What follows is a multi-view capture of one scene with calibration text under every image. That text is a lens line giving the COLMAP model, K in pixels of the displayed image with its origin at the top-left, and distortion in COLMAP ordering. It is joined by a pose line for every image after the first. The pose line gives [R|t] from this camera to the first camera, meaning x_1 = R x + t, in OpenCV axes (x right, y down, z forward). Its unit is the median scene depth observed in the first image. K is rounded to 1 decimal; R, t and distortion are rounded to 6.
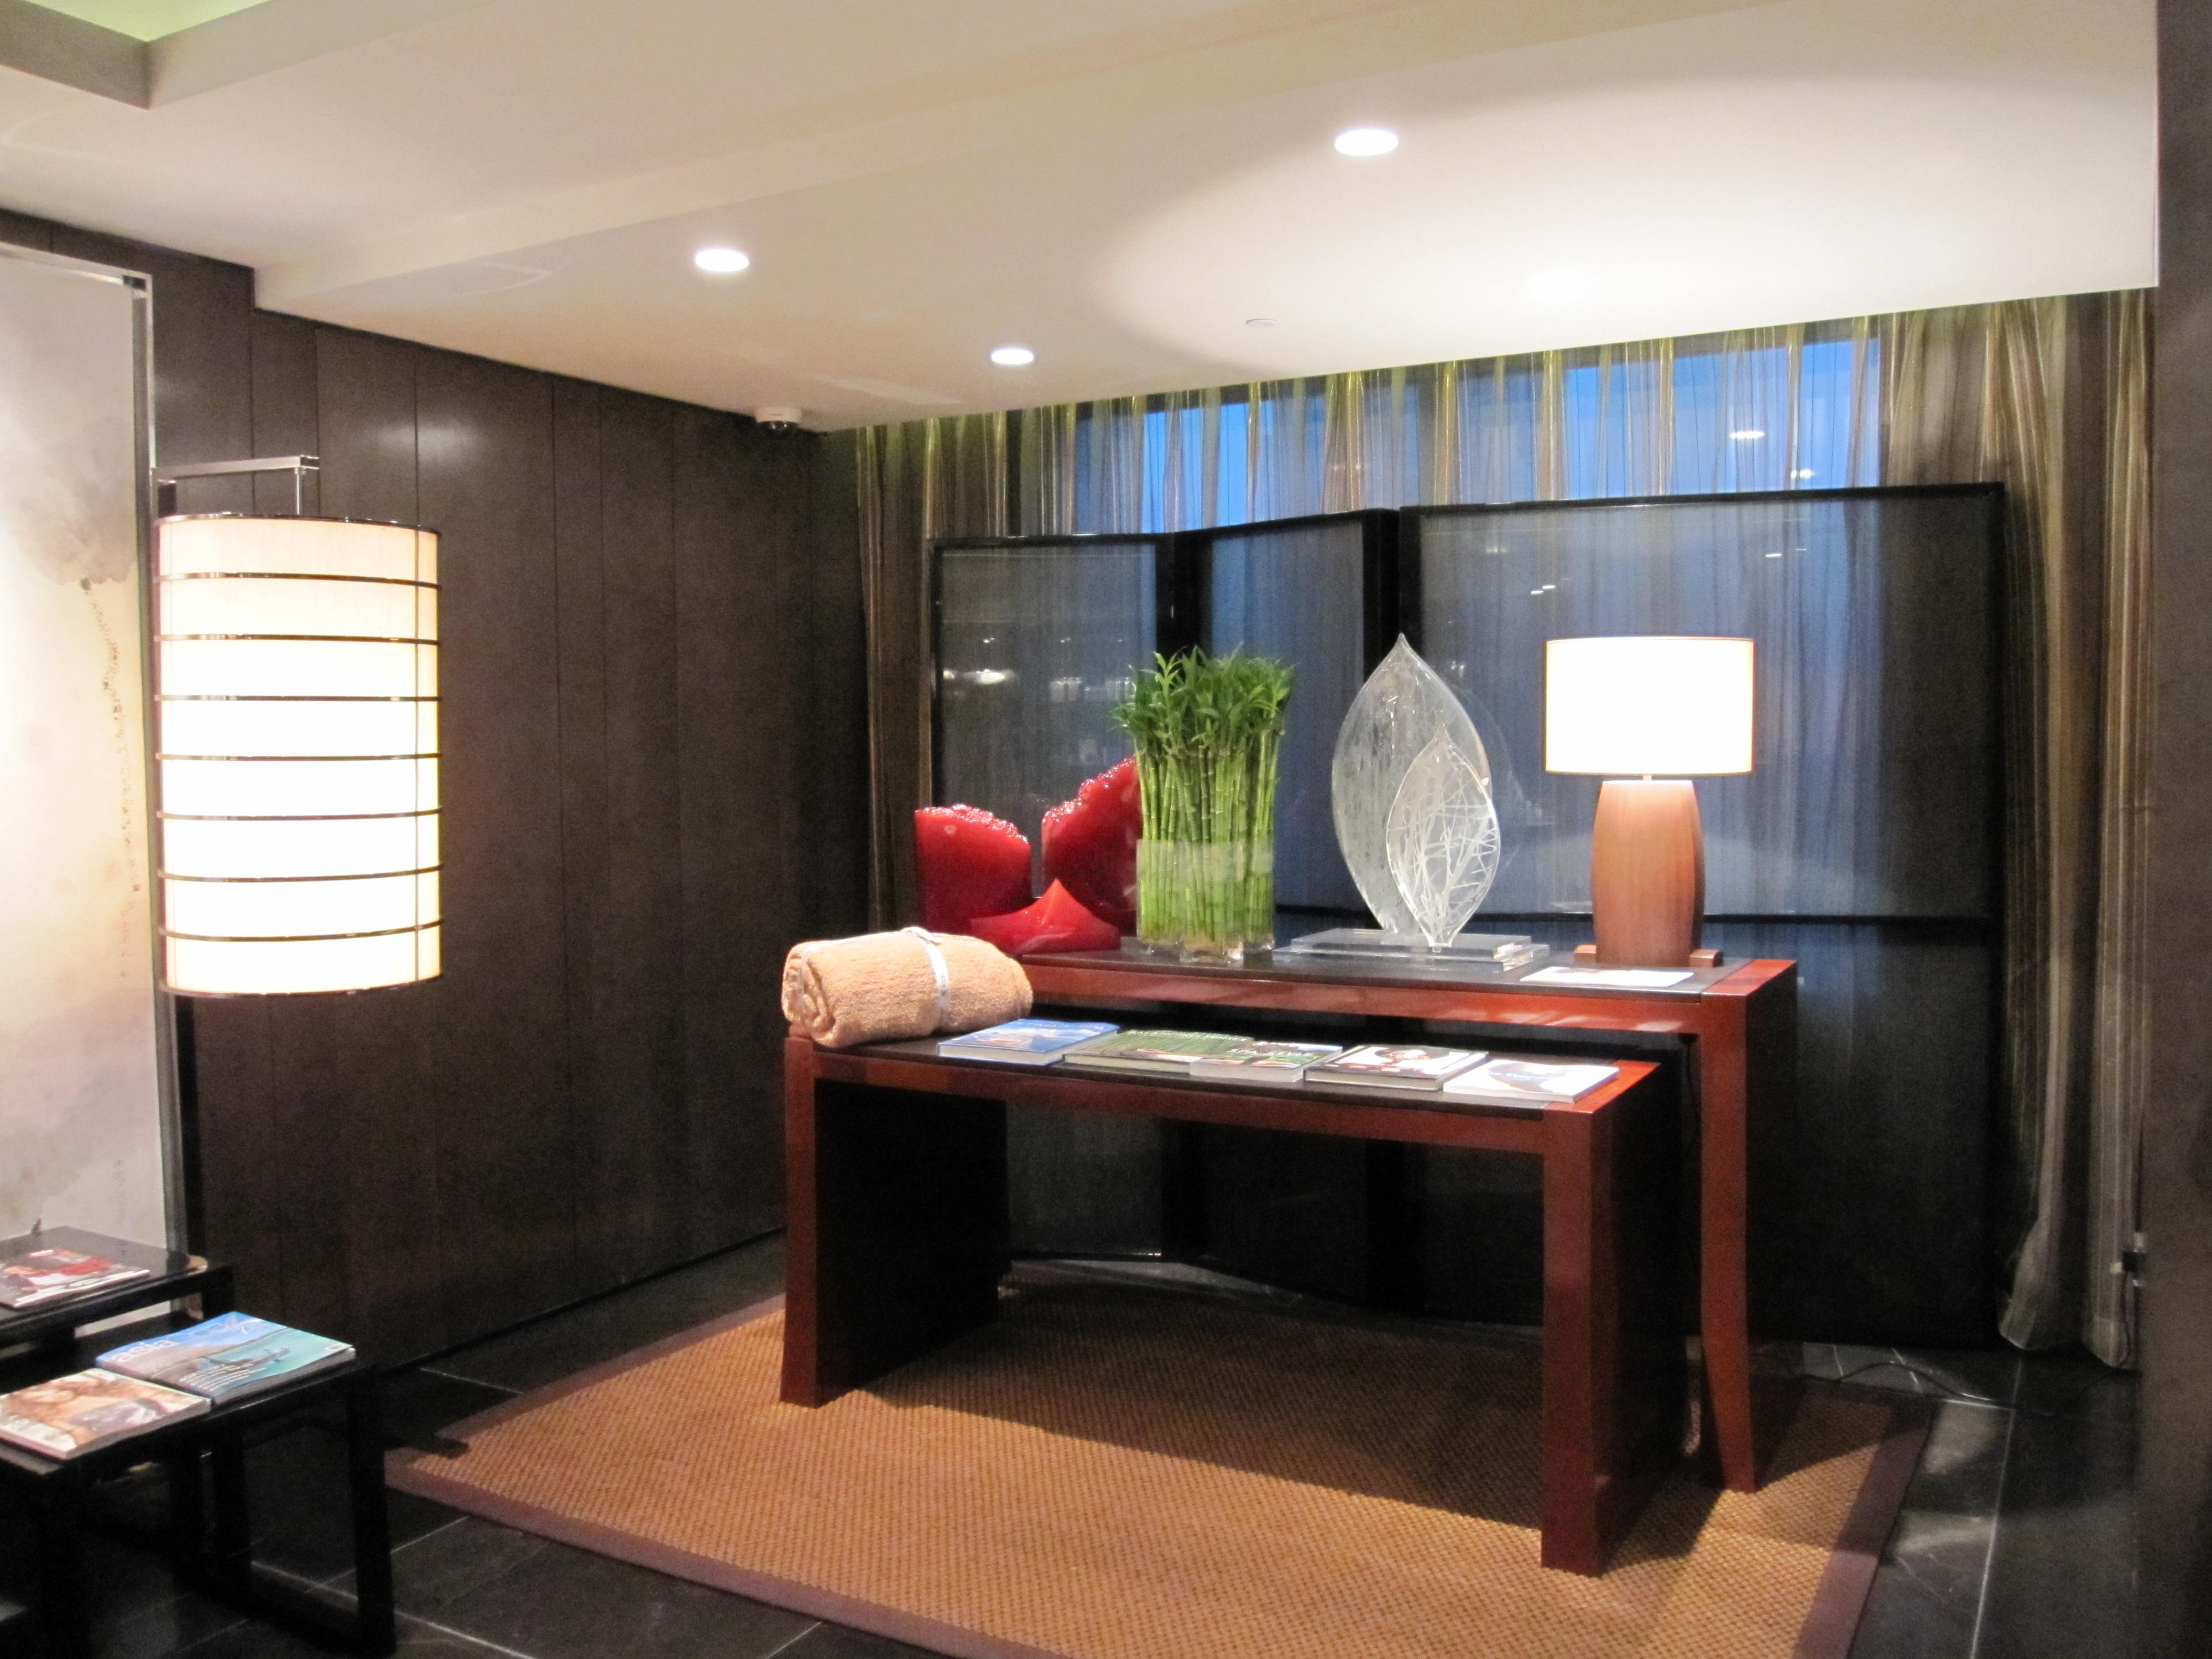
lens RADIAL K [[1811.8, 0, 1106.0], [0, 1811.8, 829.5], [0, 0, 1]] dist [-0.137765, 0.109155]
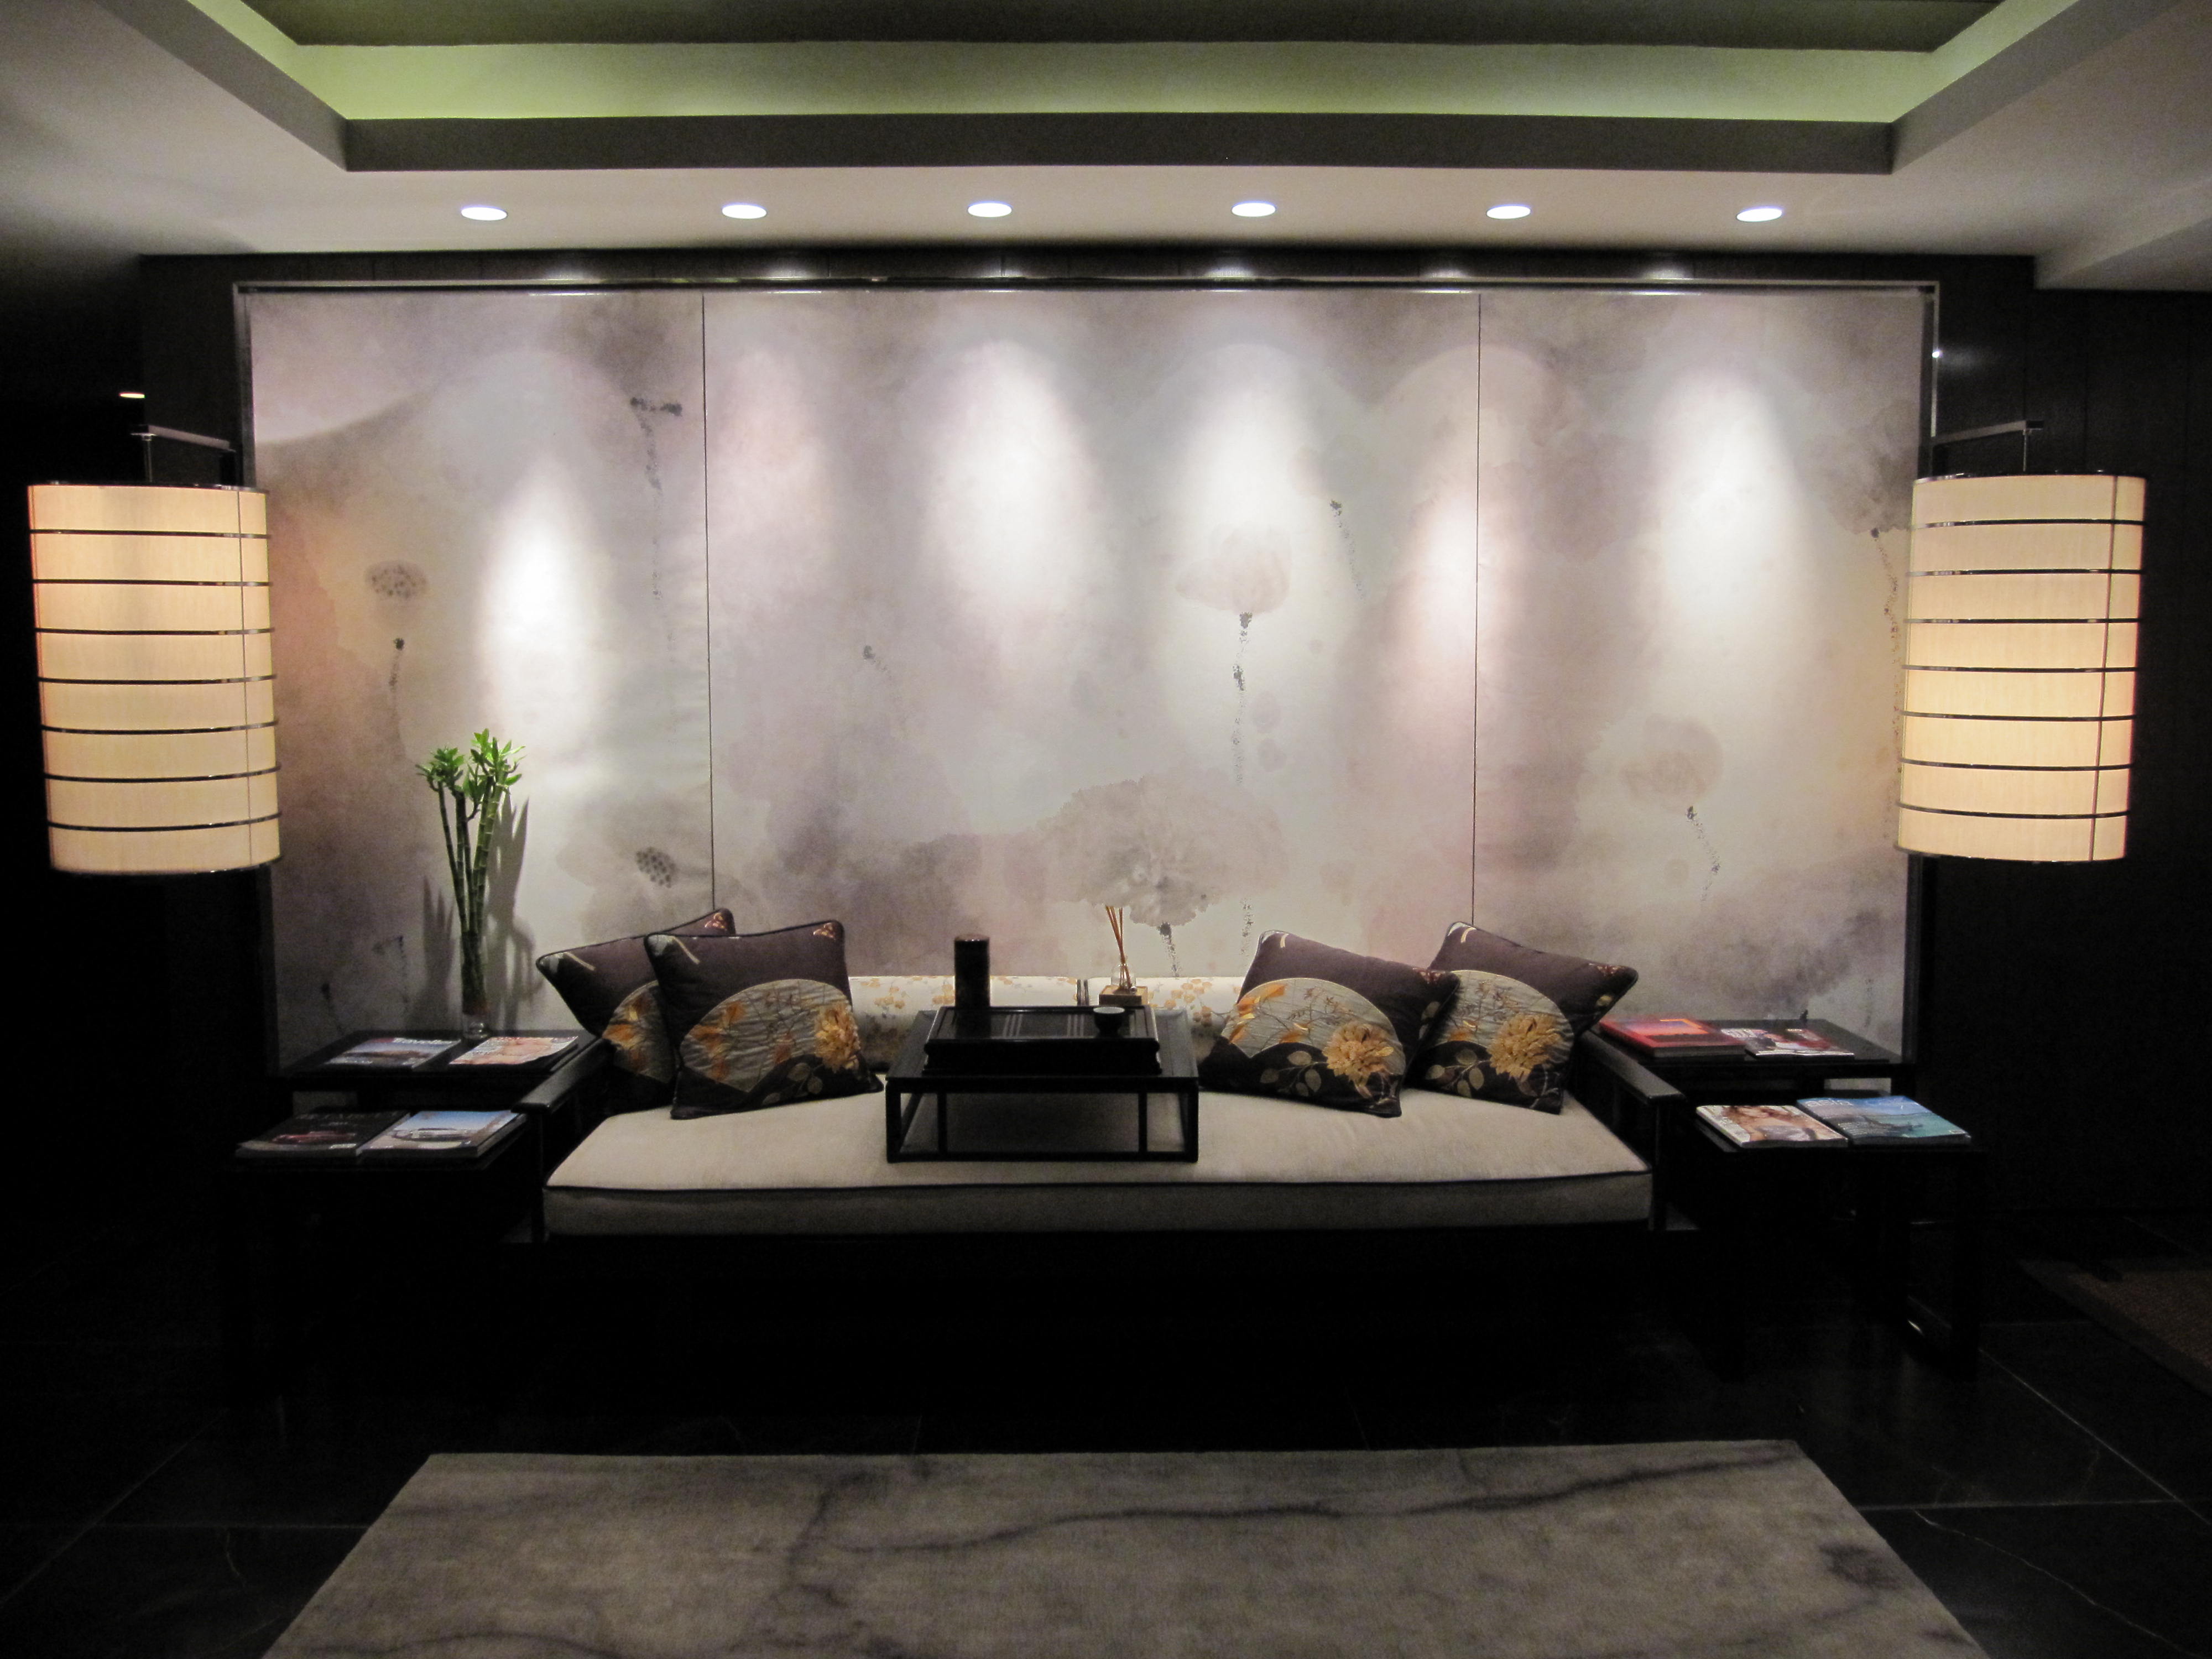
lens RADIAL K [[1811.8, 0, 1106.0], [0, 1811.8, 829.5], [0, 0, 1]] dist [-0.137765, 0.109155]
pose [[0.491284, 0.084403, -0.866901, 0.287604], [-0.044025, 0.996428, 0.072065, 0.009354], [0.869886, 0.002761, 0.493244, -0.140570]]
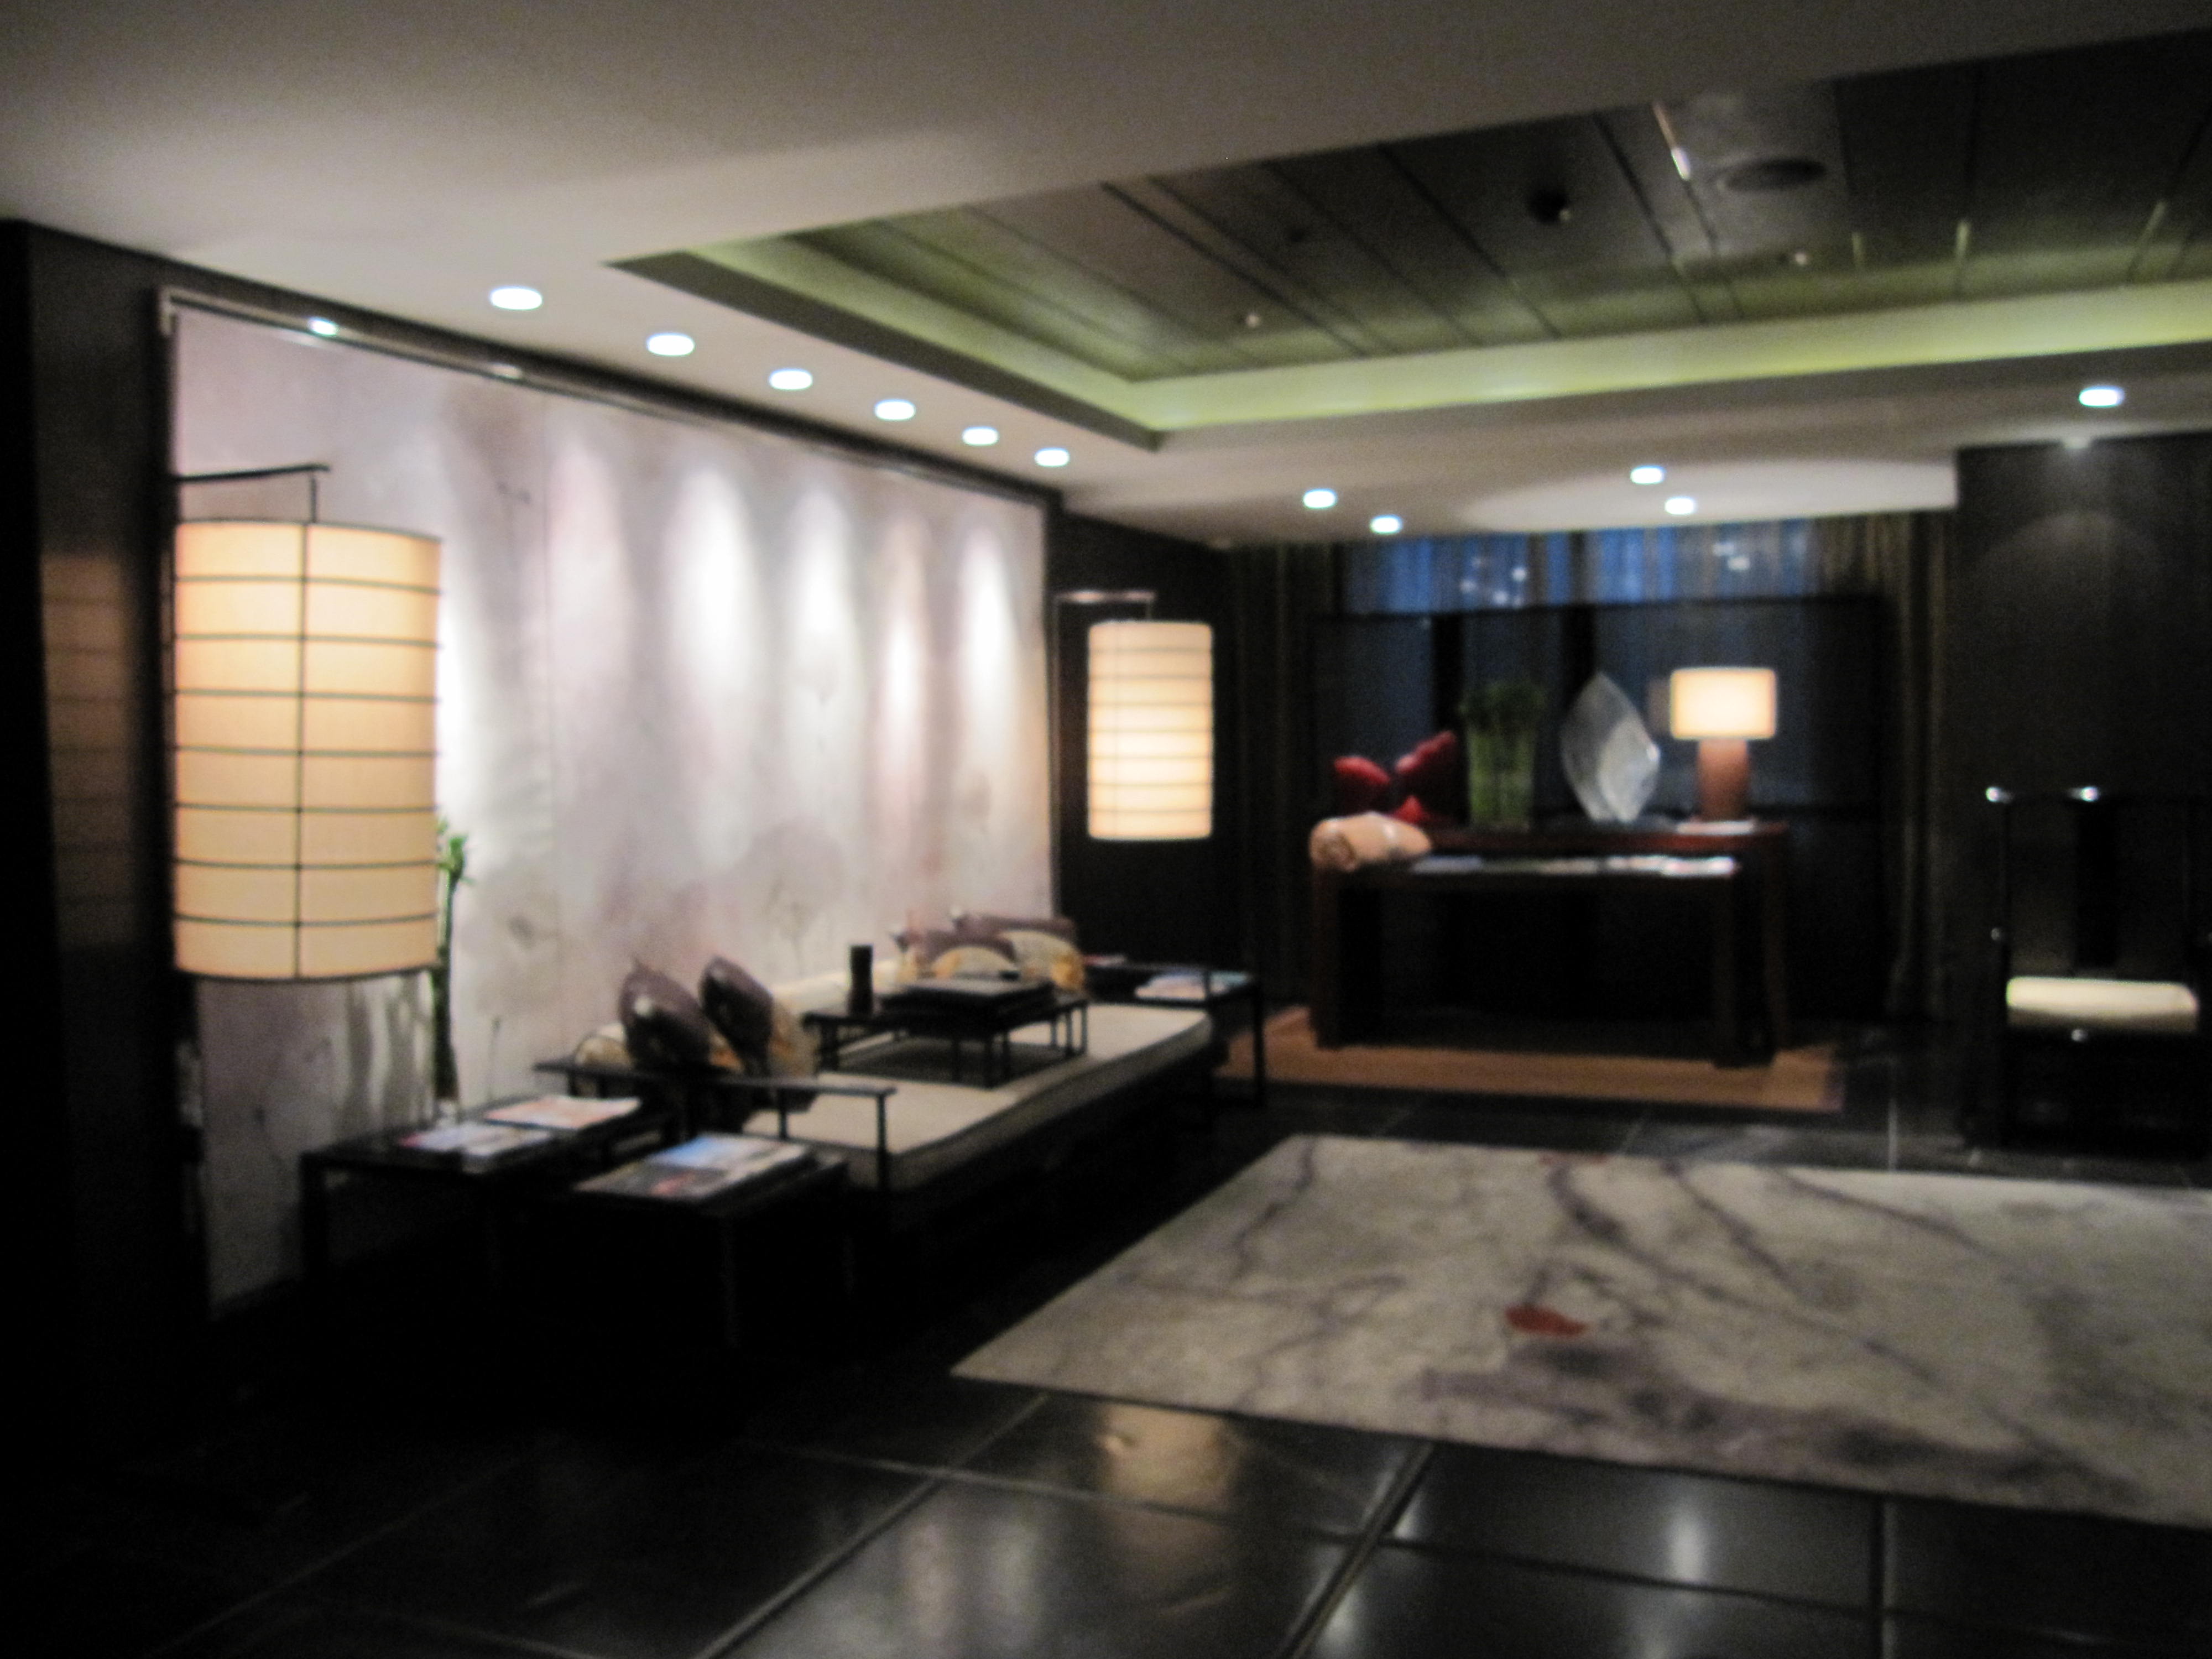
lens RADIAL K [[1811.8, 0, 1106.0], [0, 1811.8, 829.5], [0, 0, 1]] dist [-0.137765, 0.109155]
pose [[0.995681, -0.018135, 0.091051, -0.705288], [0.018117, 0.999835, 0.001023, 0.075166], [-0.091055, 0.000631, 0.995846, -1.185509]]
